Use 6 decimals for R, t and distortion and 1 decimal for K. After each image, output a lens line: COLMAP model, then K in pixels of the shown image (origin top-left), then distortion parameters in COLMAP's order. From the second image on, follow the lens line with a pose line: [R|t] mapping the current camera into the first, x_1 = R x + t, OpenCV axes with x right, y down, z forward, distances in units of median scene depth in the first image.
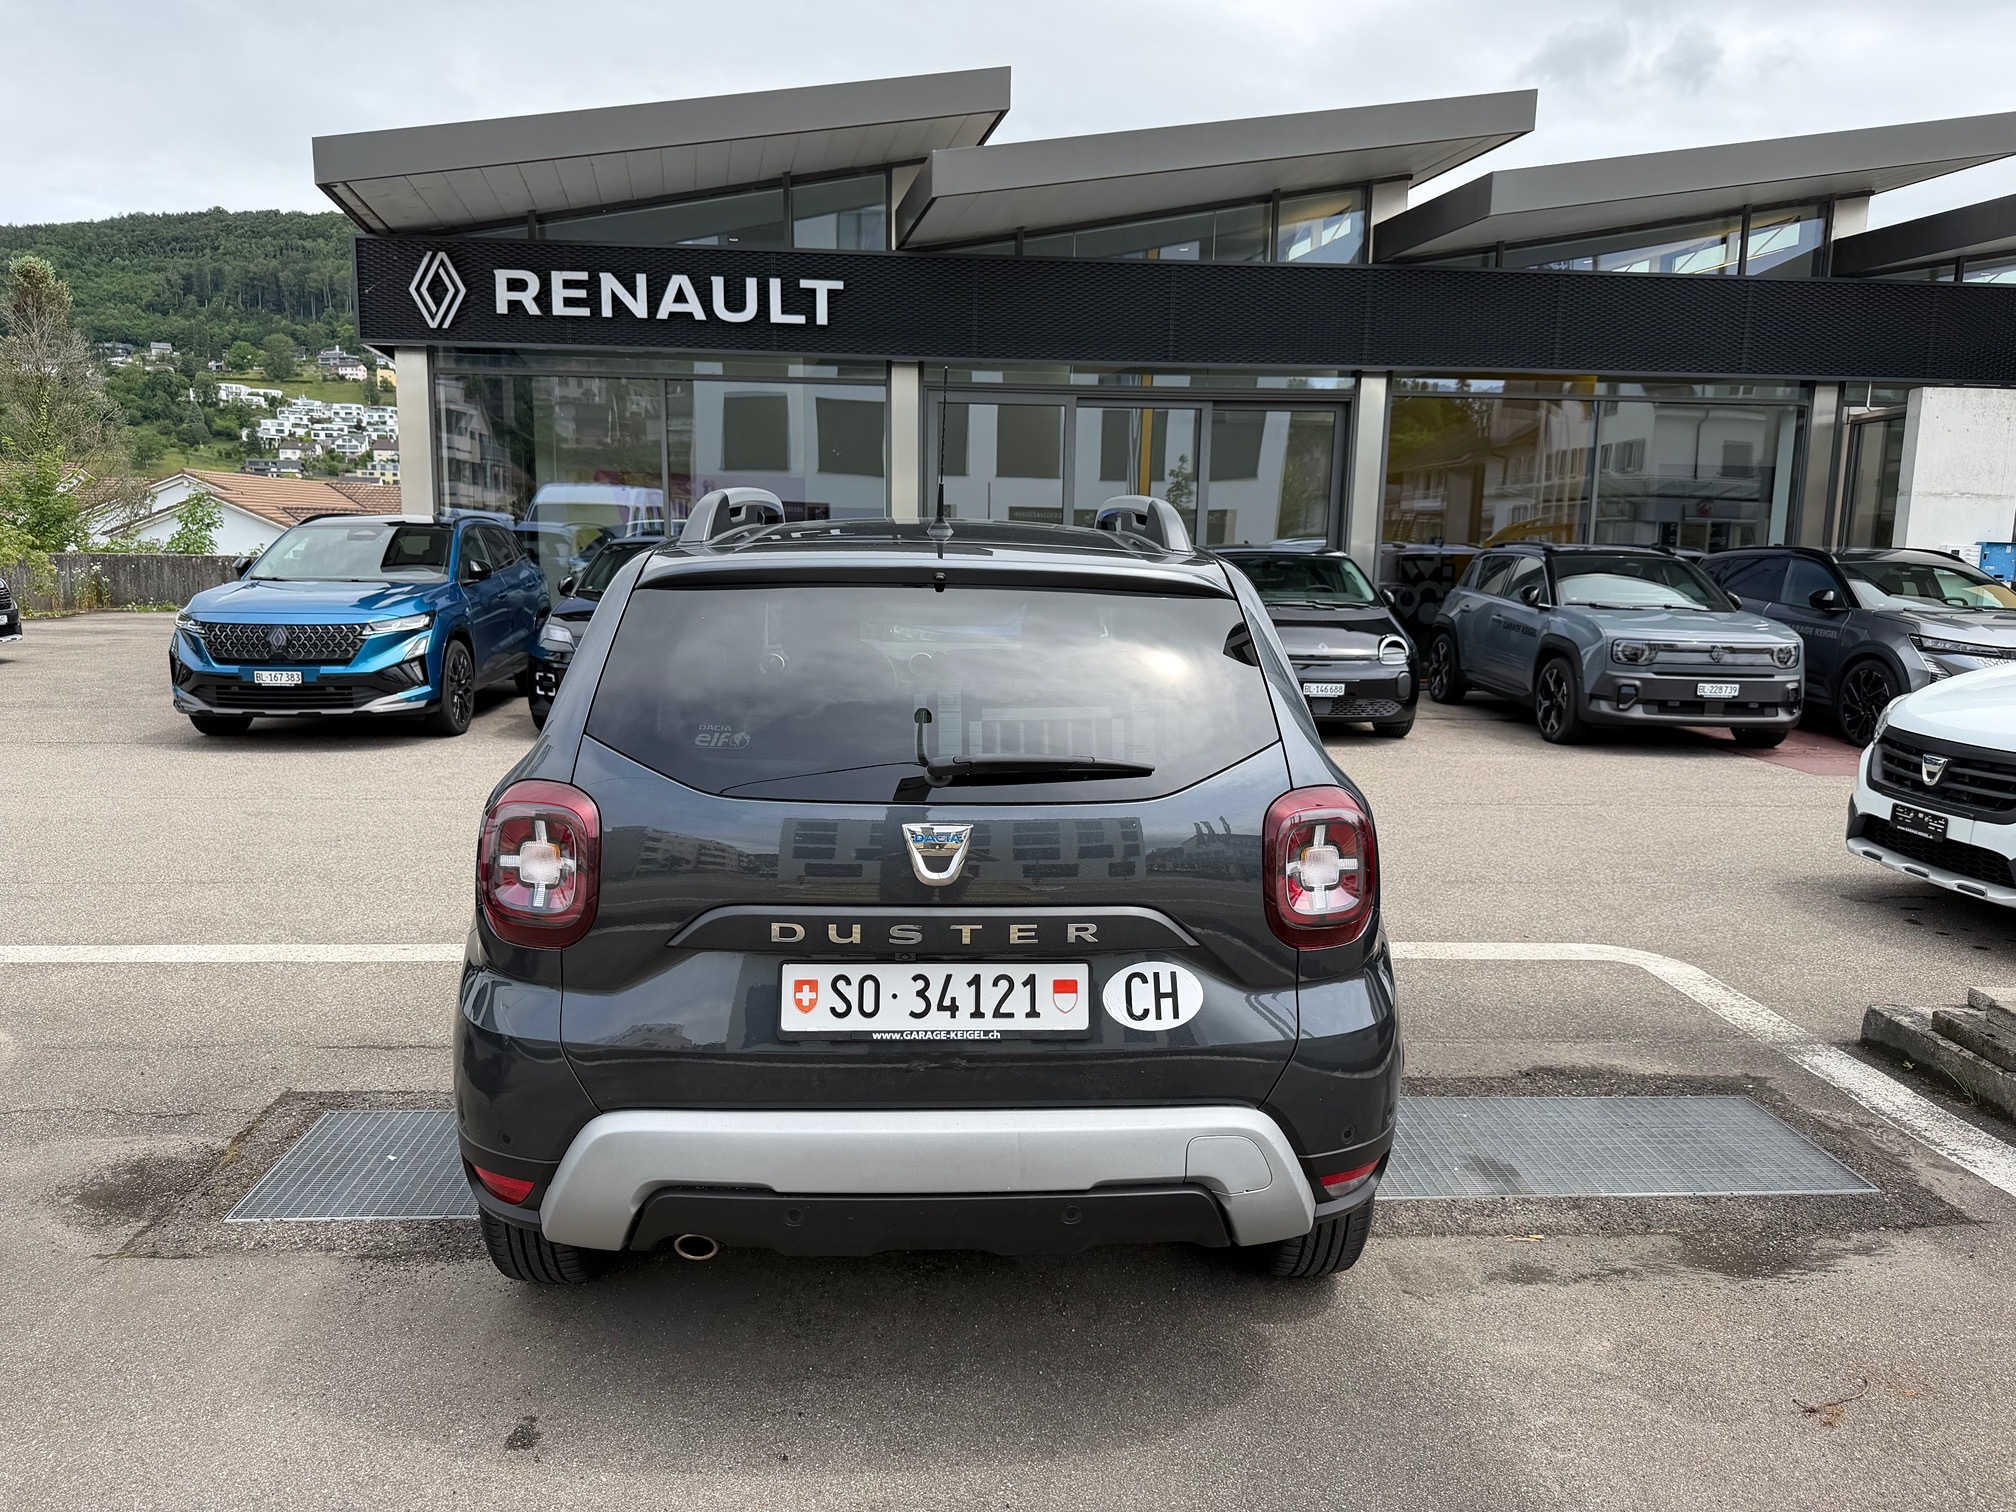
lens RADIAL K [[1414.0, 0, 1032.6], [0, 1414.0, 773.1], [0, 0, 1]] dist [0.042618, -0.057991]
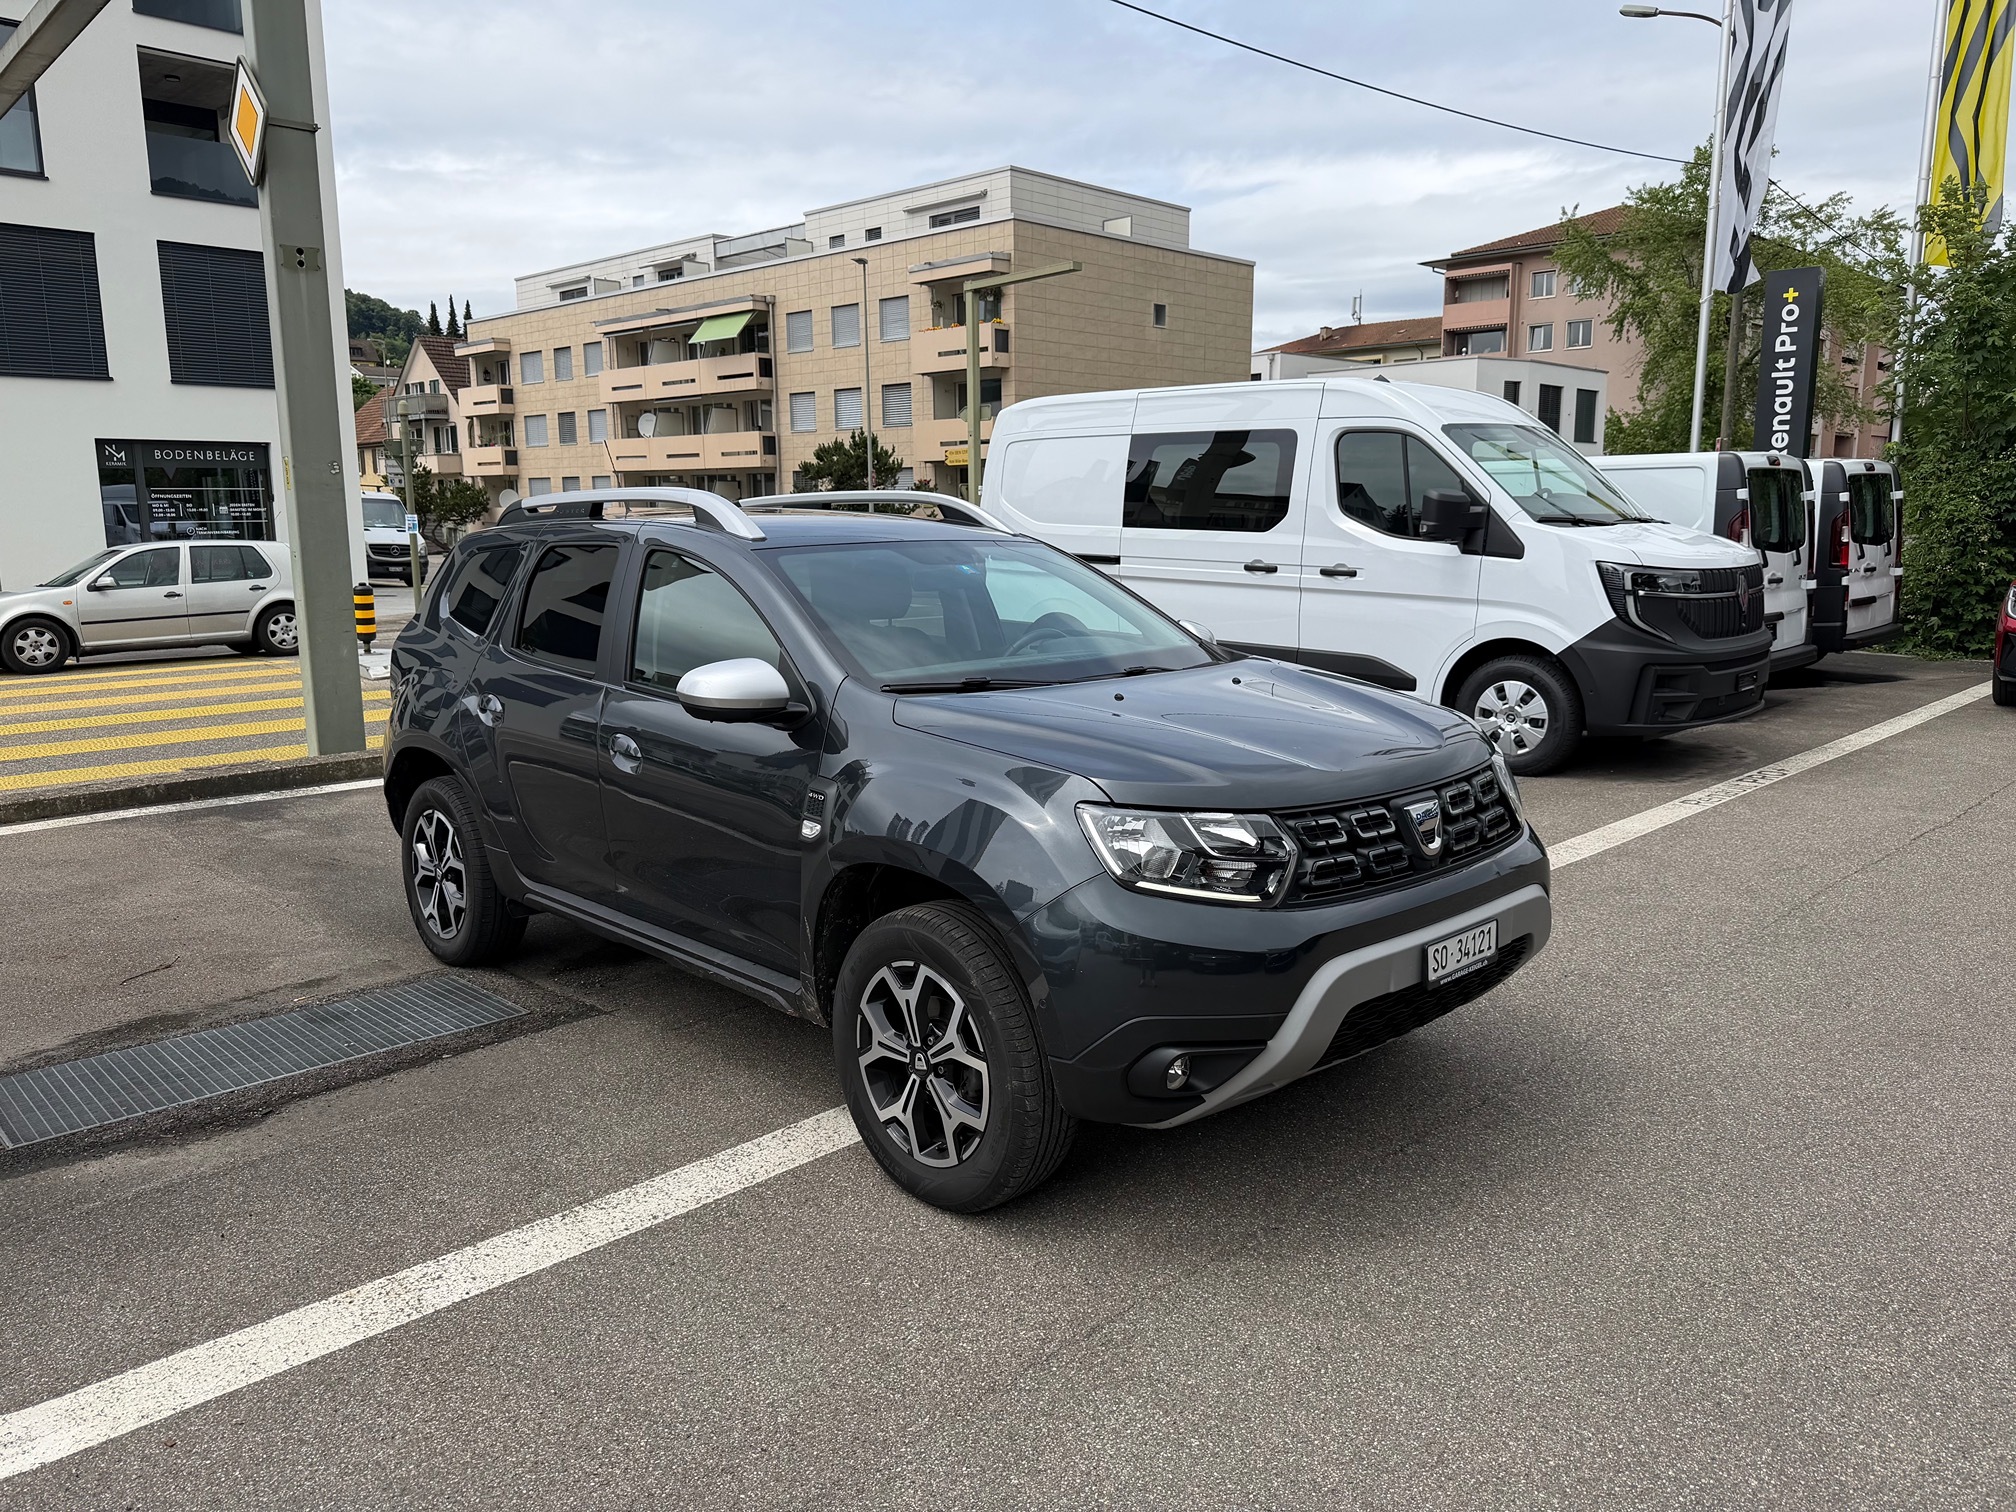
lens RADIAL K [[1414.0, 0, 998.2], [0, 1414.0, 763.1], [0, 0, 1]] dist [0.042618, -0.057991]
pose [[-0.767026, 0.101883, -0.633475, 0.194371], [-0.104474, 0.954303, 0.279983, -0.108066], [0.633053, 0.280936, -0.721332, 0.673346]]
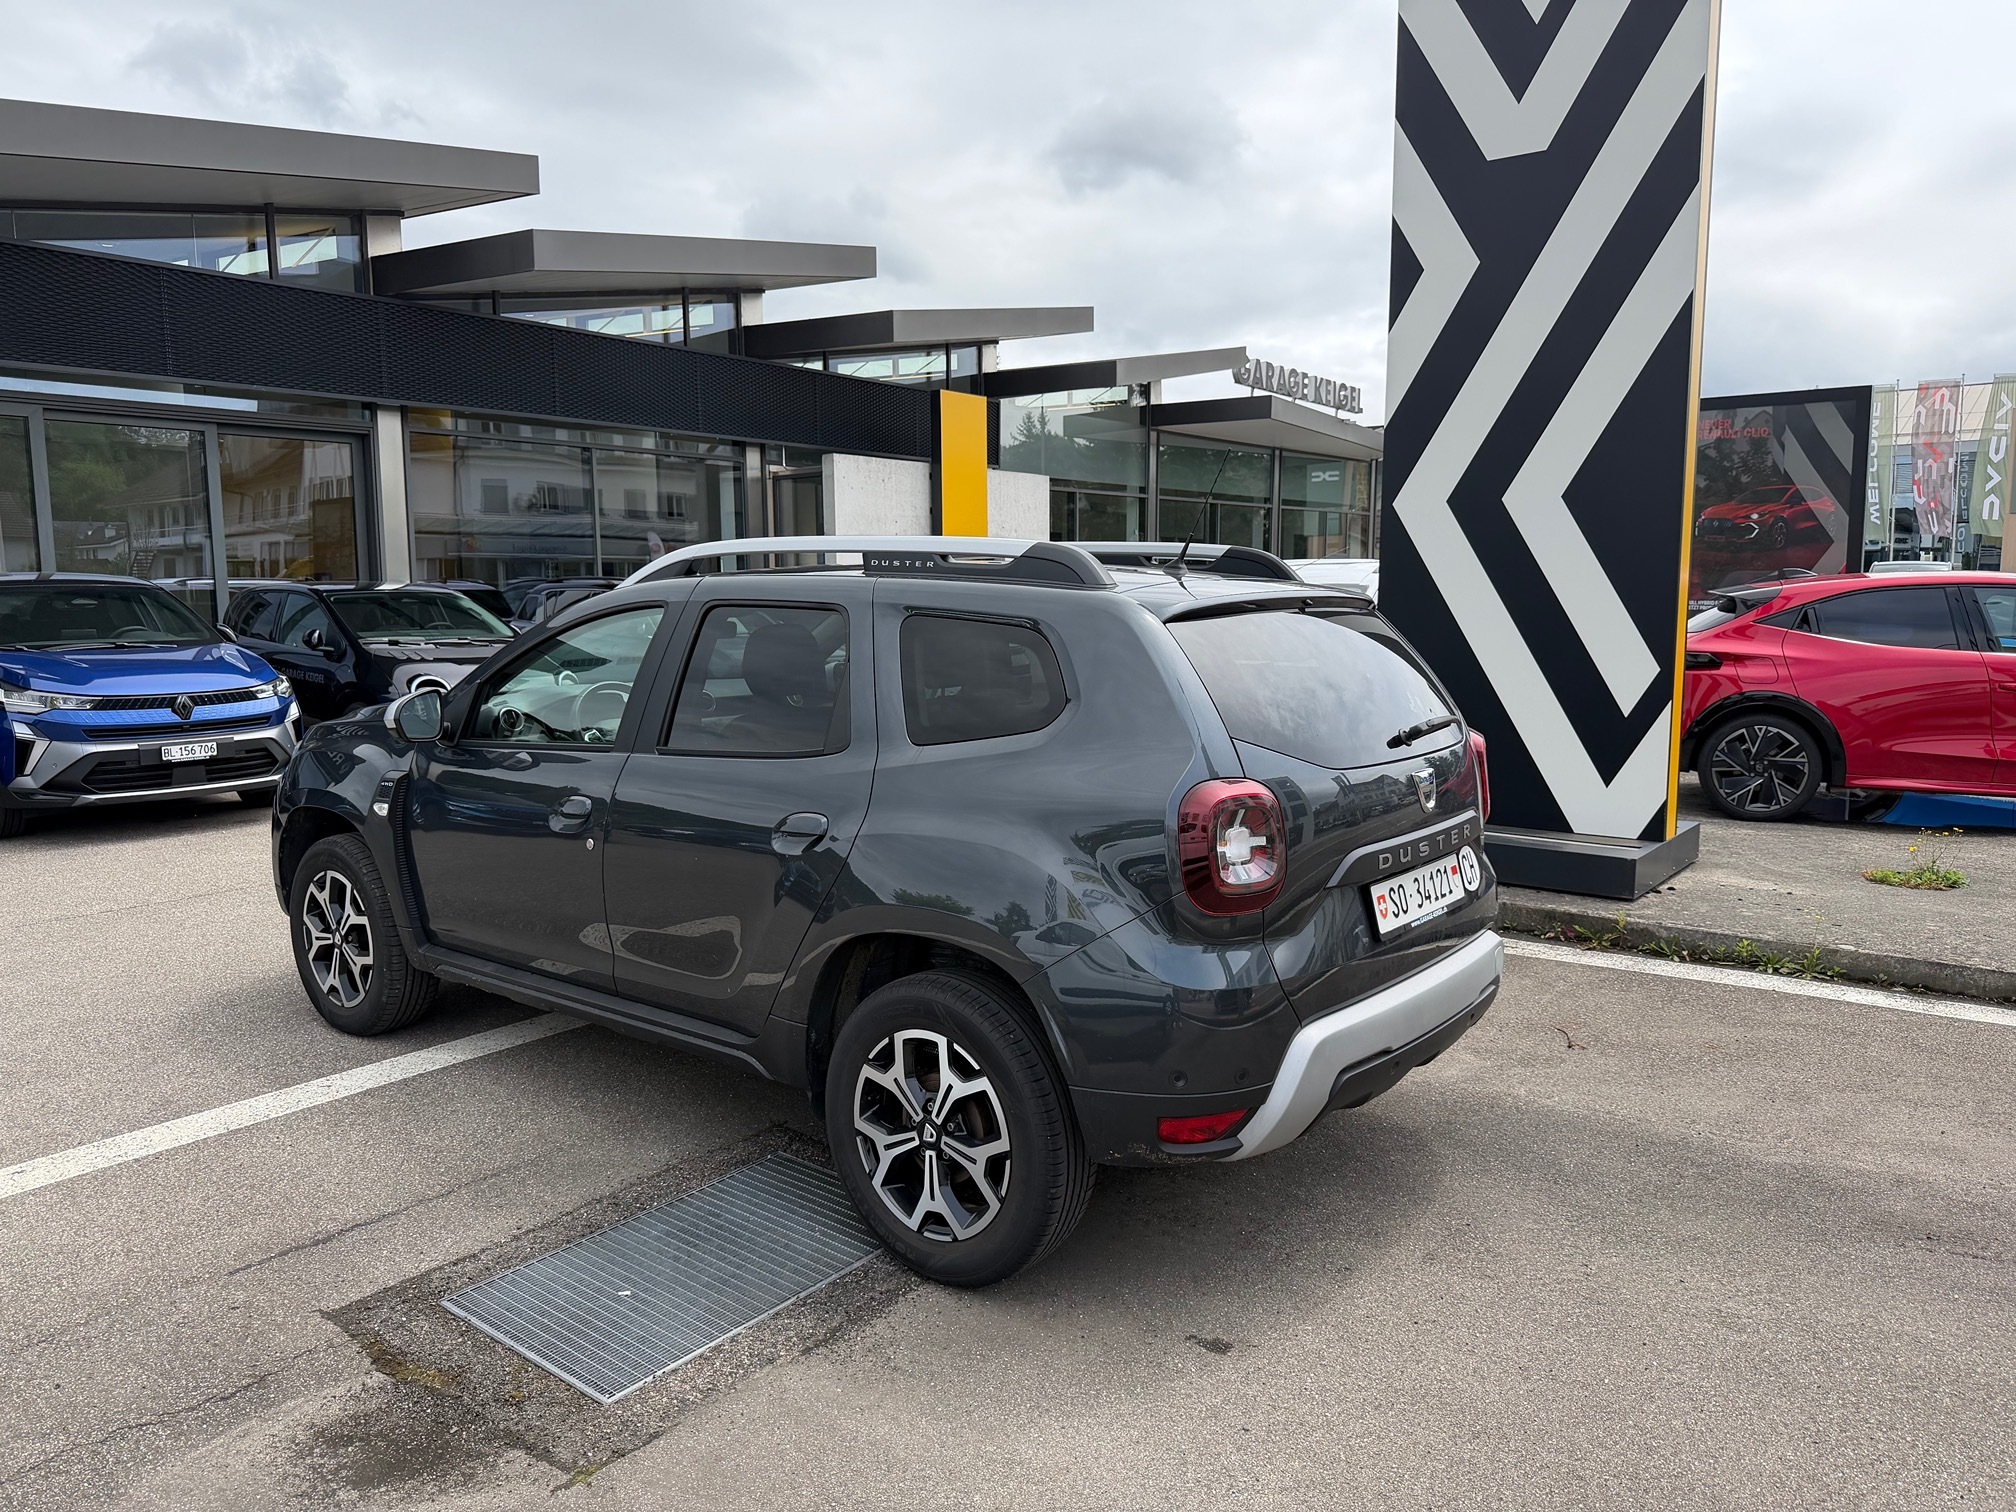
lens RADIAL K [[1414.0, 0, 993.2], [0, 1414.0, 775.9], [0, 0, 1]] dist [0.042618, -0.057991]
pose [[0.660350, -0.120525, 0.741223, -0.268404], [0.136904, 0.989817, 0.038981, -0.014042], [-0.738373, 0.075735, 0.670126, 0.065610]]
